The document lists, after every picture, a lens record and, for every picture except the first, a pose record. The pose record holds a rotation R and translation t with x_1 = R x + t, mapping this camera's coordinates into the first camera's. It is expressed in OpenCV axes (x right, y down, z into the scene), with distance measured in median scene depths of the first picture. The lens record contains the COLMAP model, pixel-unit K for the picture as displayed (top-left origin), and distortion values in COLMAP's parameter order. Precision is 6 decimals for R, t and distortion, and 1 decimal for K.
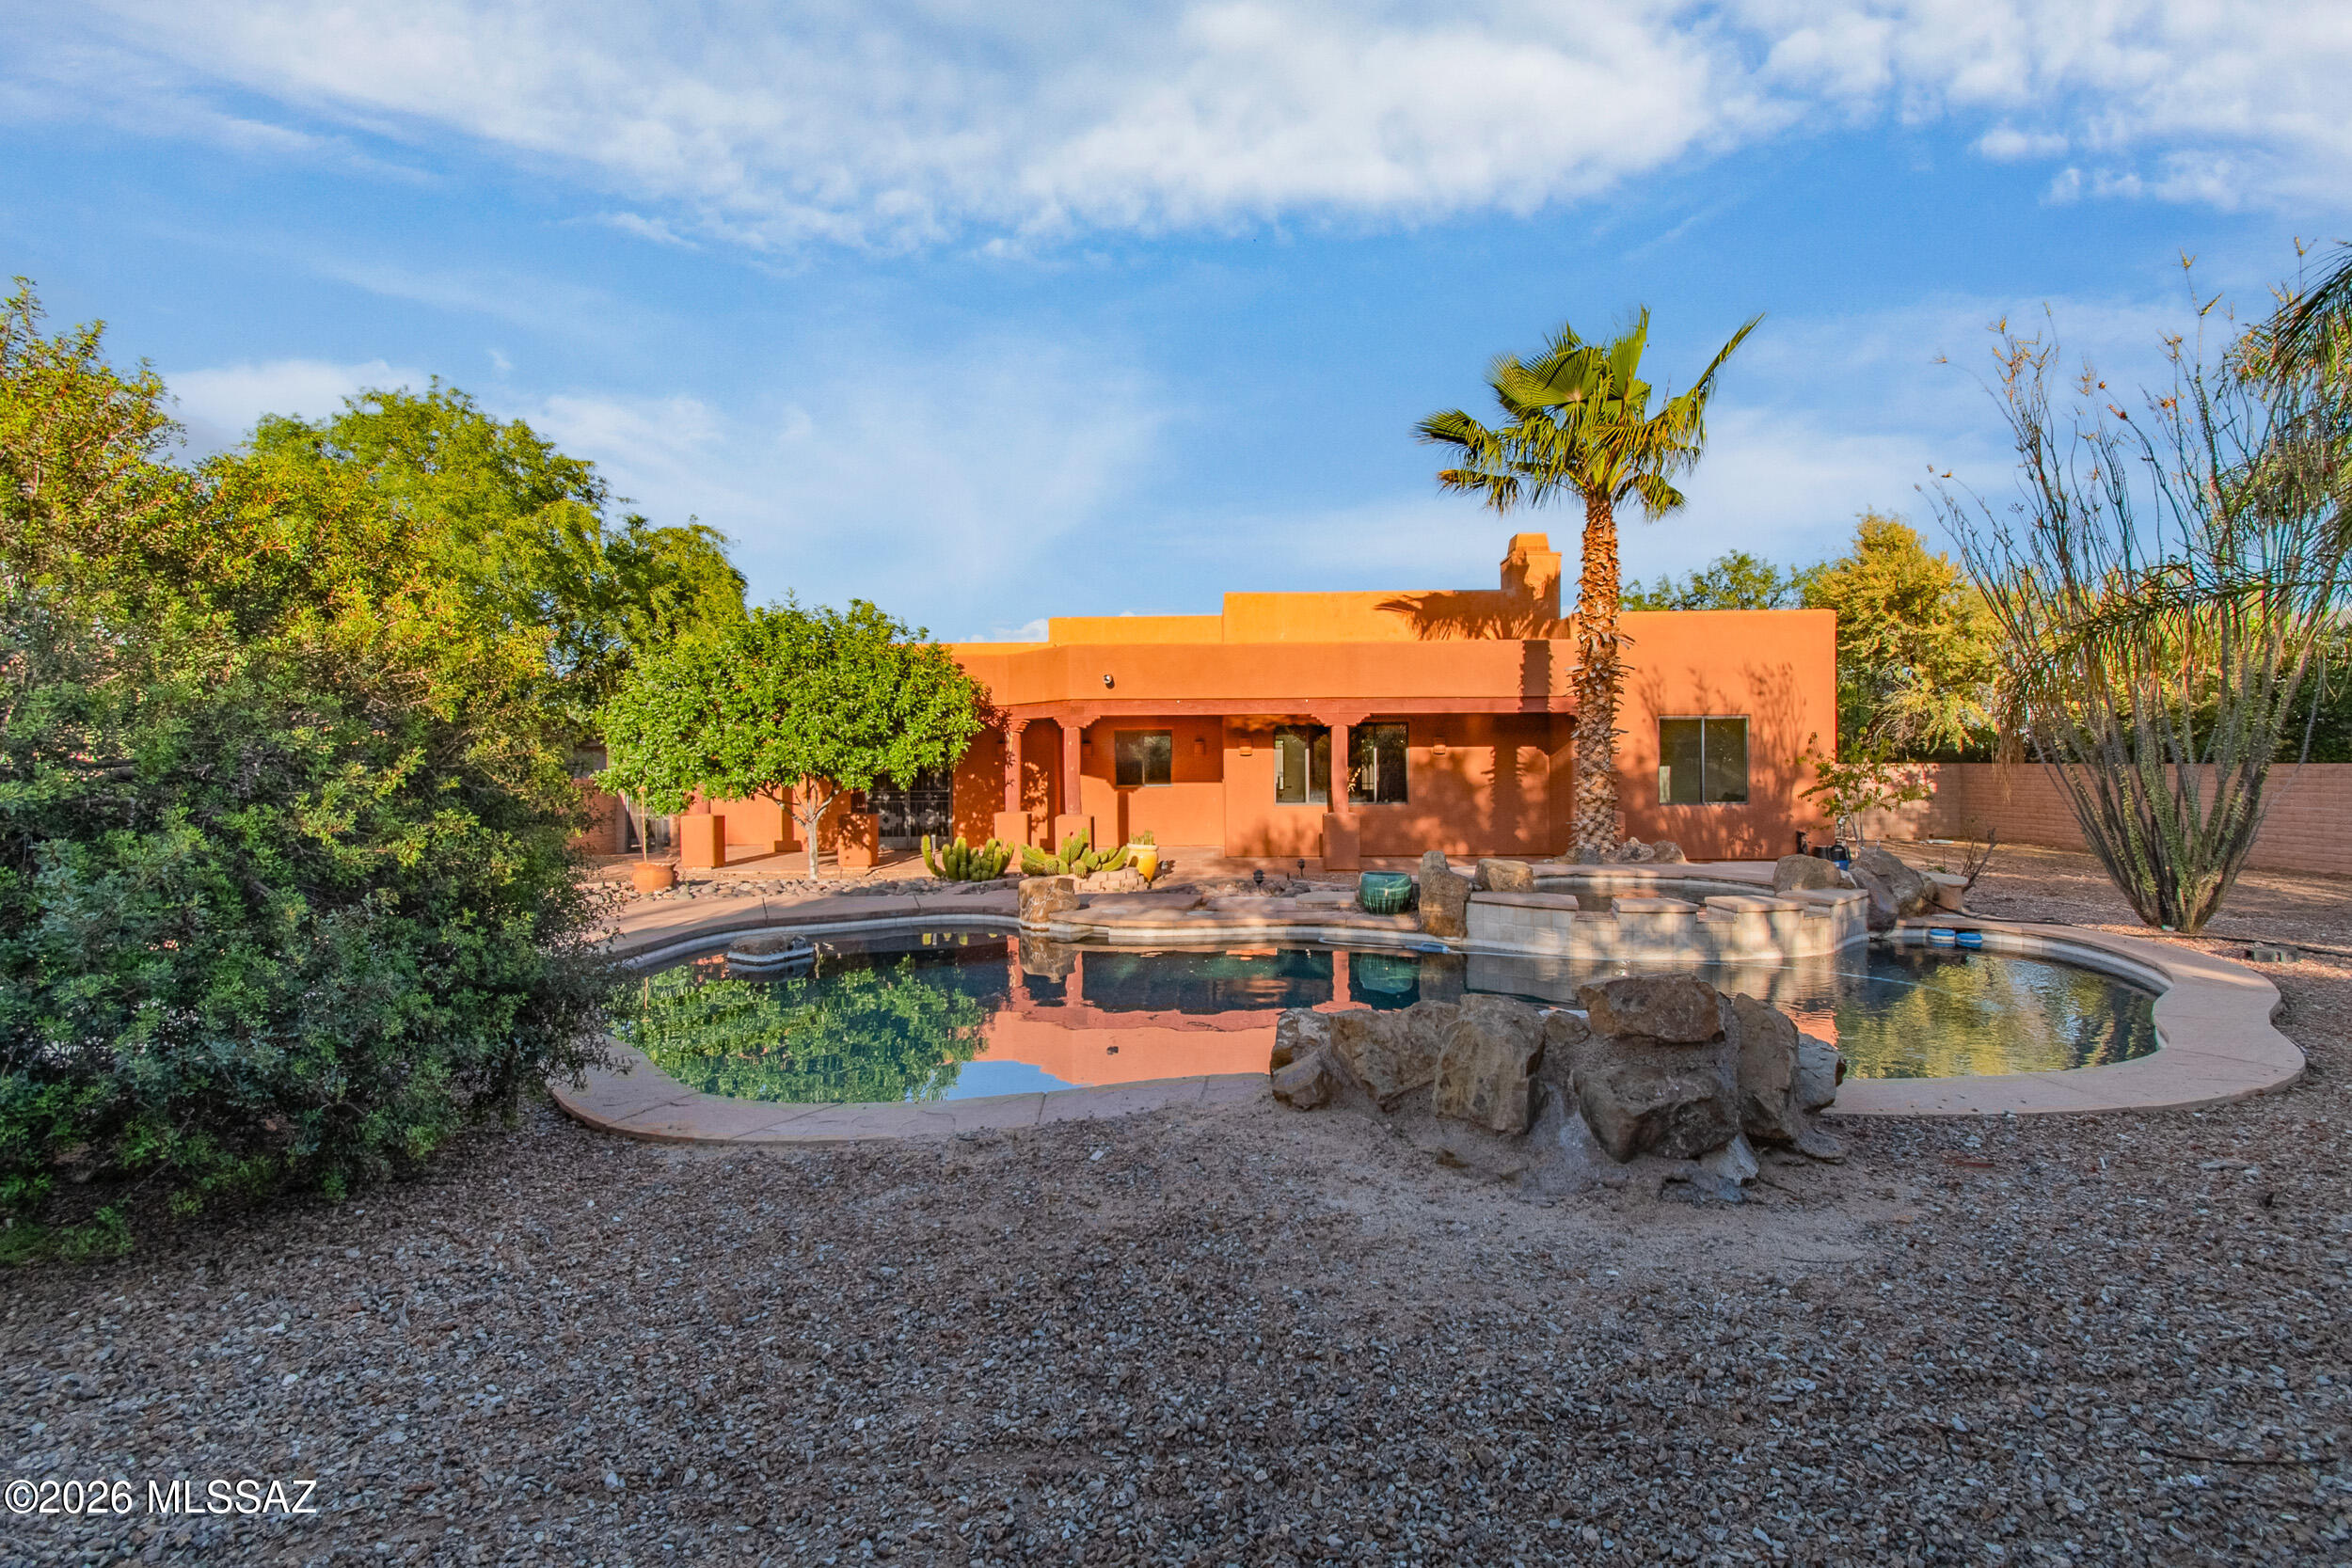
lens RADIAL K [[1032.6, 0, 1169.7], [0, 1032.6, 775.7], [0, 0, 1]] dist [0.020829, 0.000061]
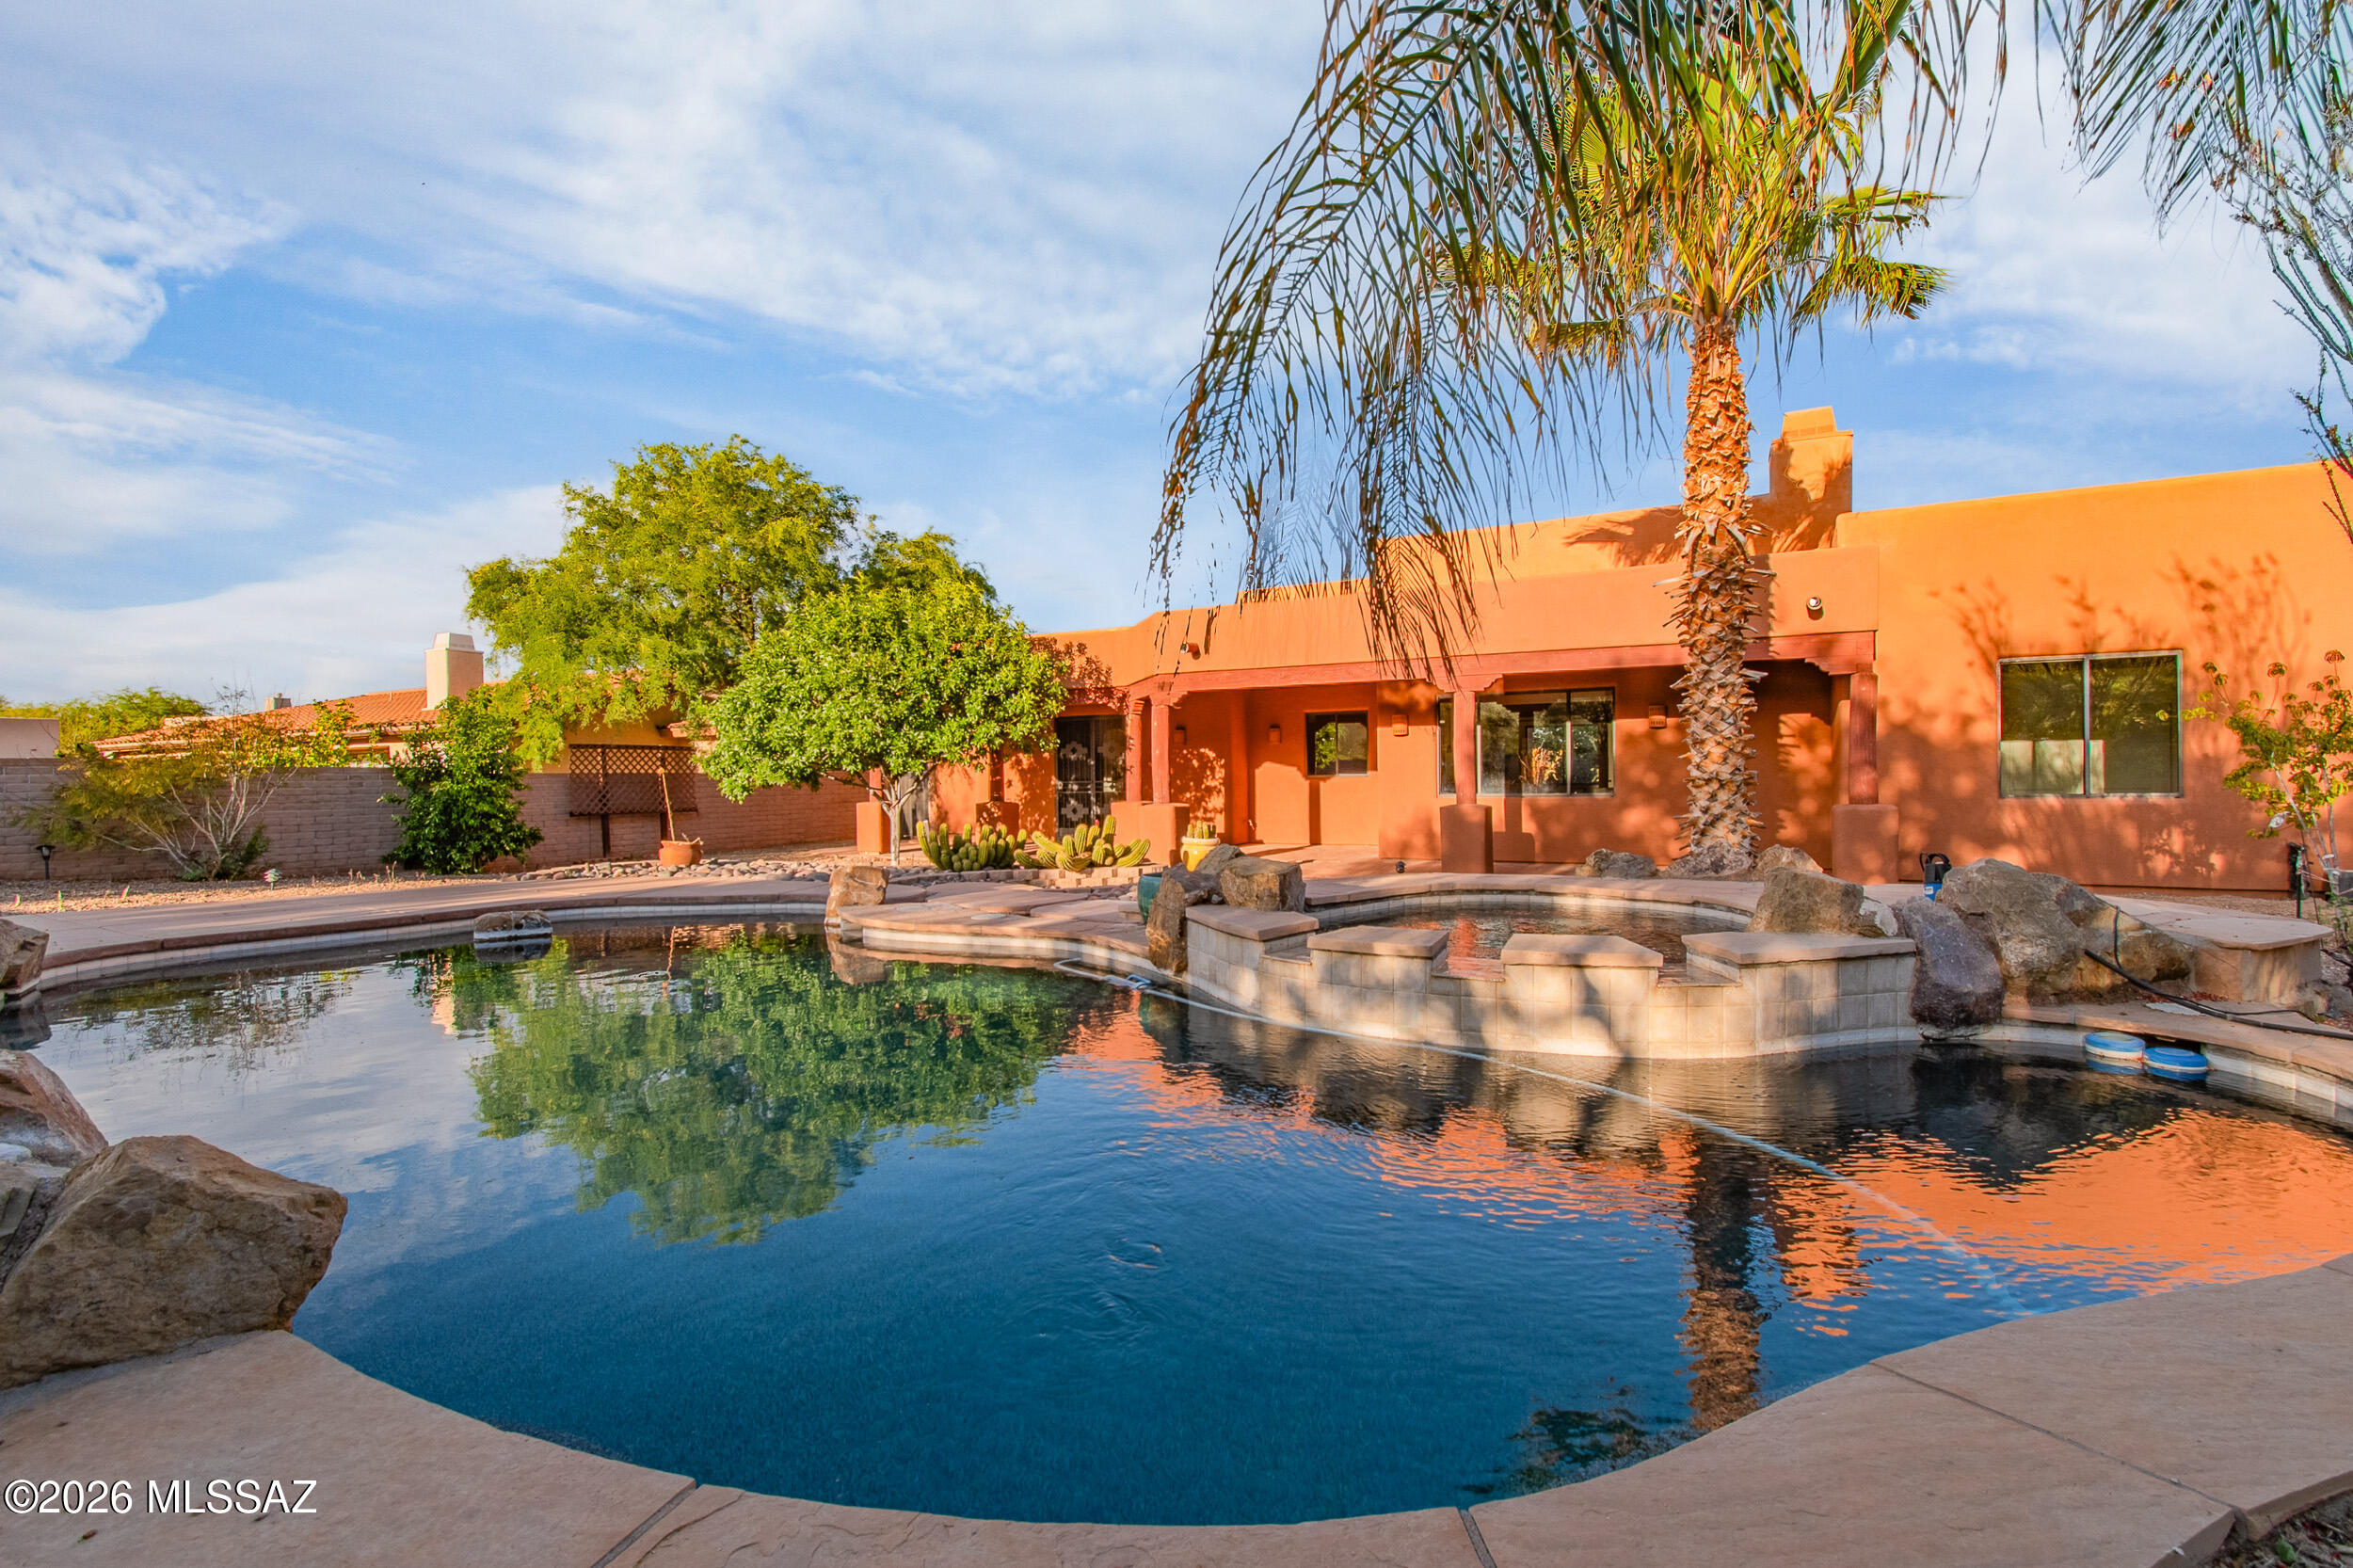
lens RADIAL K [[1033.1, 0, 1170.2], [0, 1033.1, 775.7], [0, 0, 1]] dist [0.020829, 0.000061]
pose [[0.898548, -0.002712, -0.438866, 0.324044], [0.002225, 0.999996, -0.001624, 0.016761], [0.438869, 0.000483, 0.898551, 0.220329]]
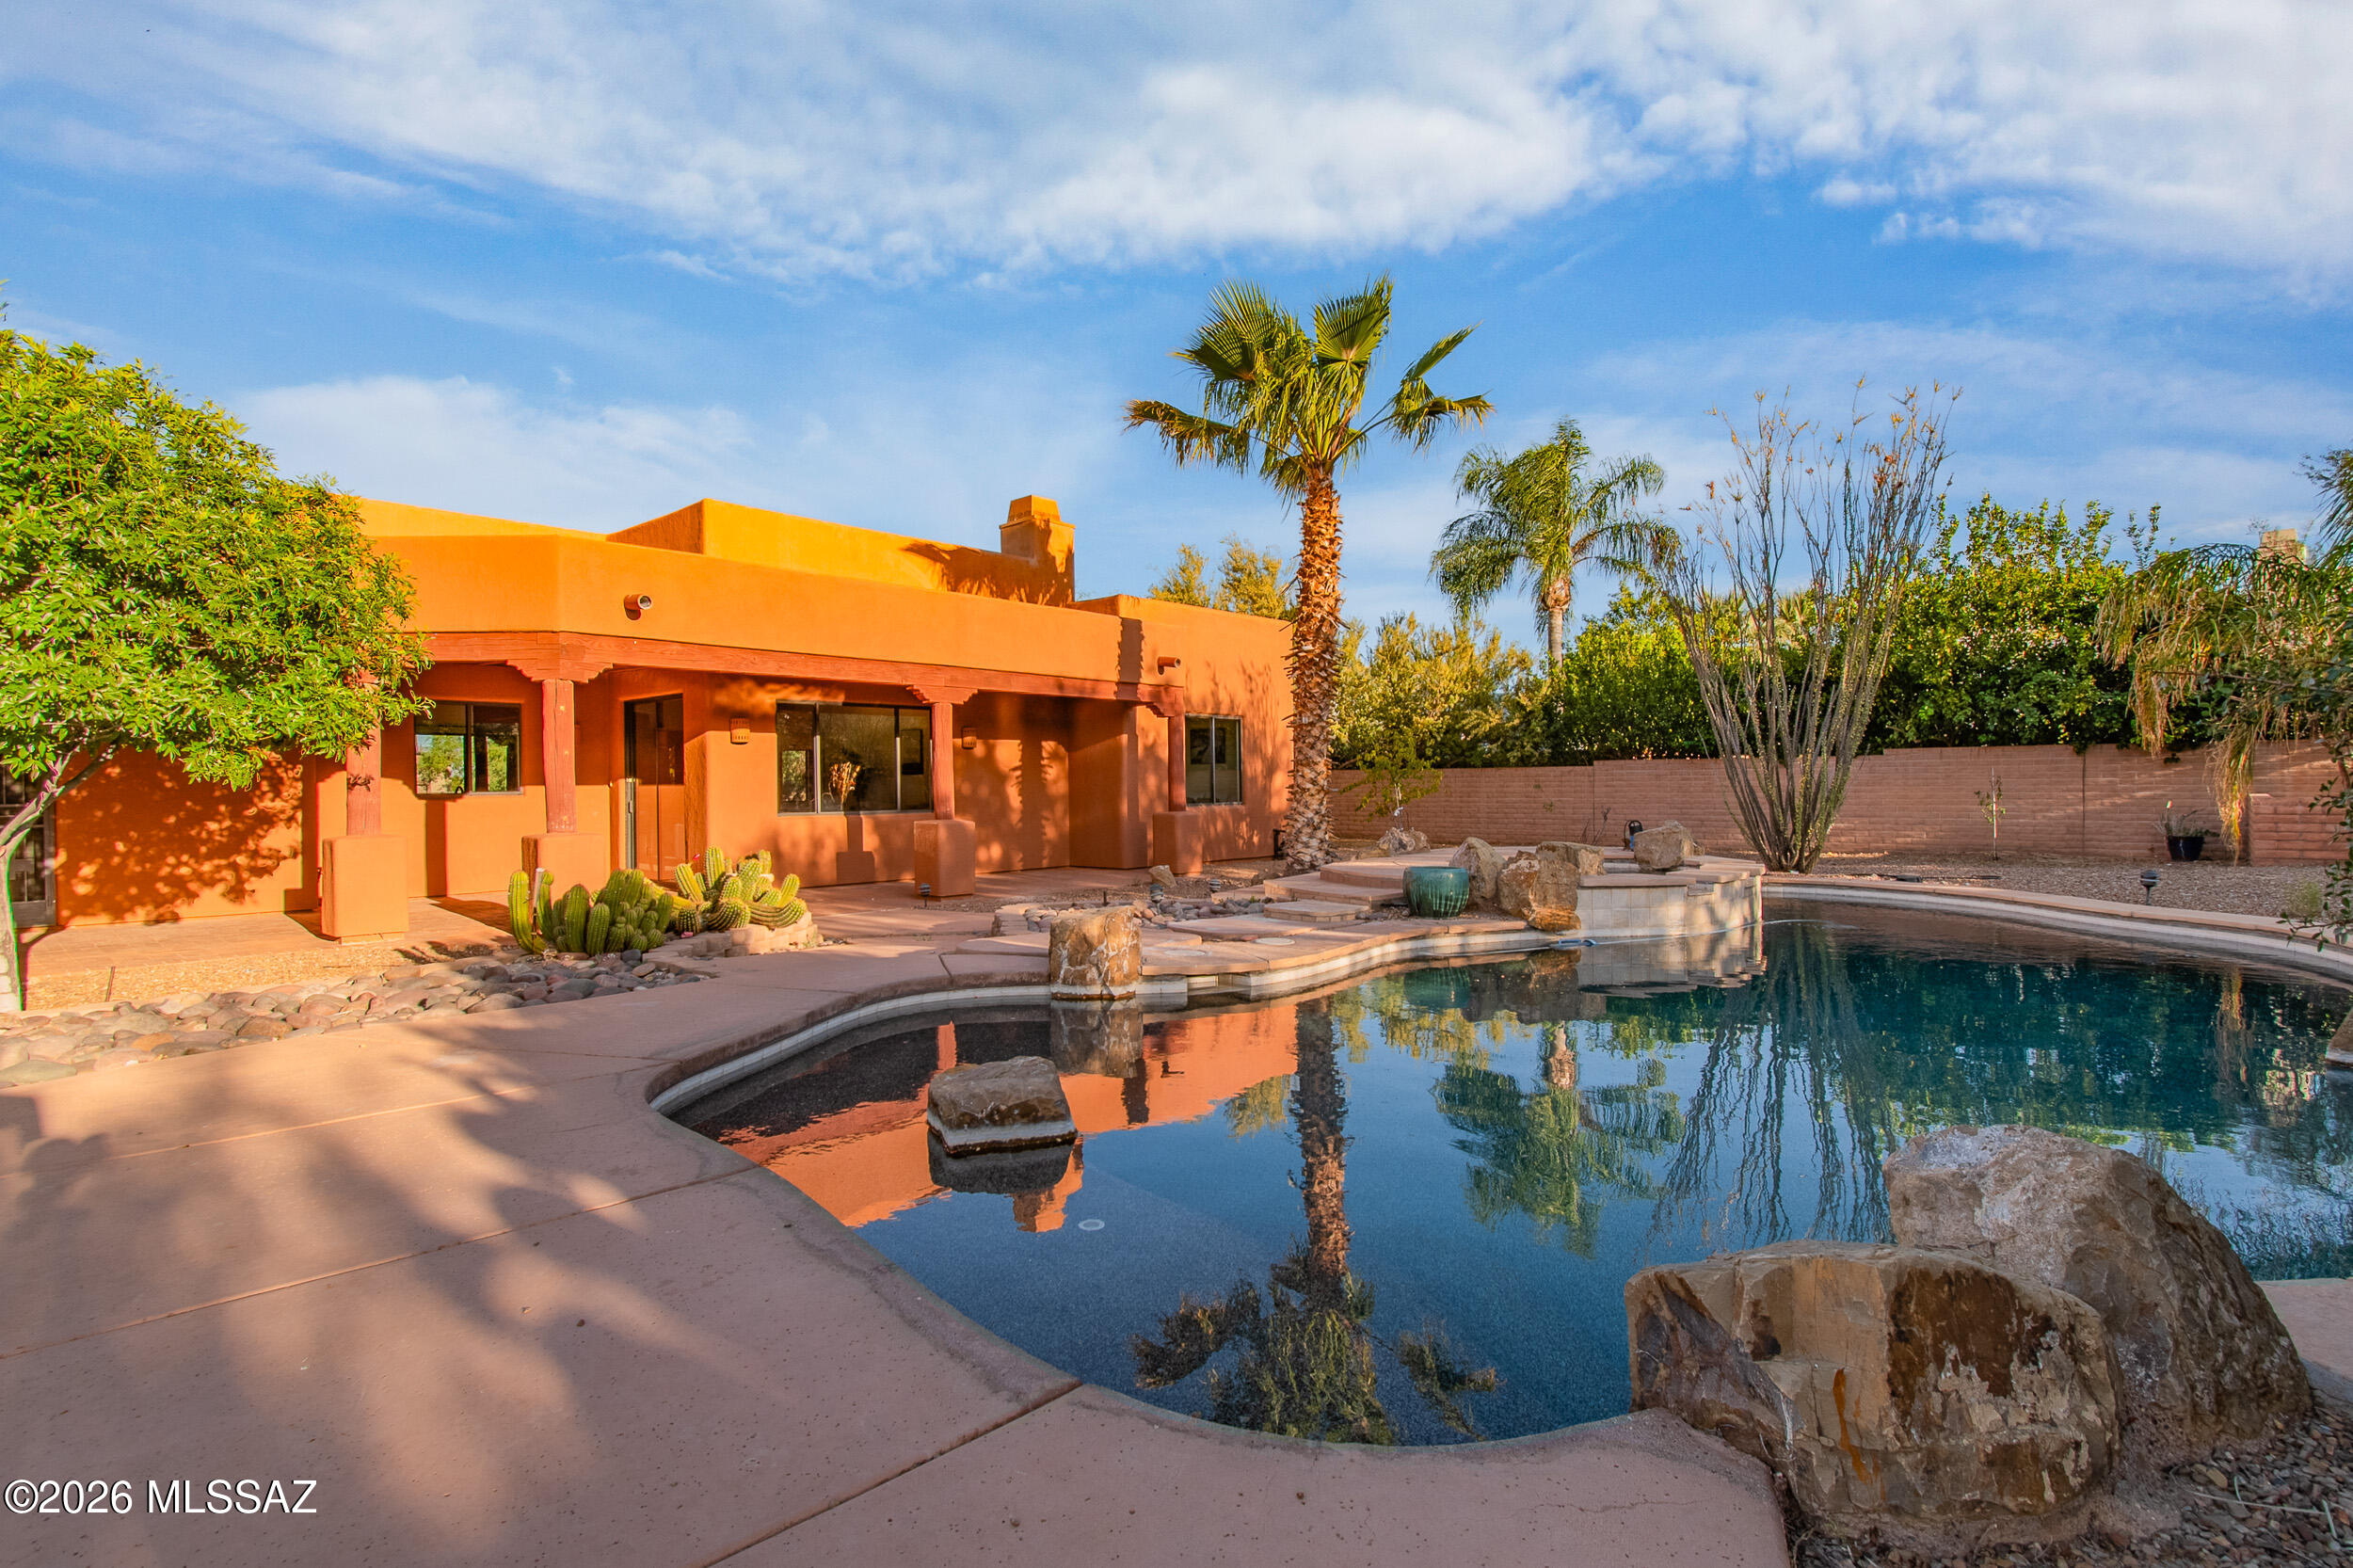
lens RADIAL K [[1161.4, 0, 1176.5], [0, 1161.4, 784.0], [0, 0, 1]] dist [-0.002722, -0.000591]
pose [[0.643185, 0.002187, 0.765708, -0.391136], [0.007981, 0.999922, -0.009560, 0.021531], [-0.765669, 0.012260, 0.643118, 0.349769]]
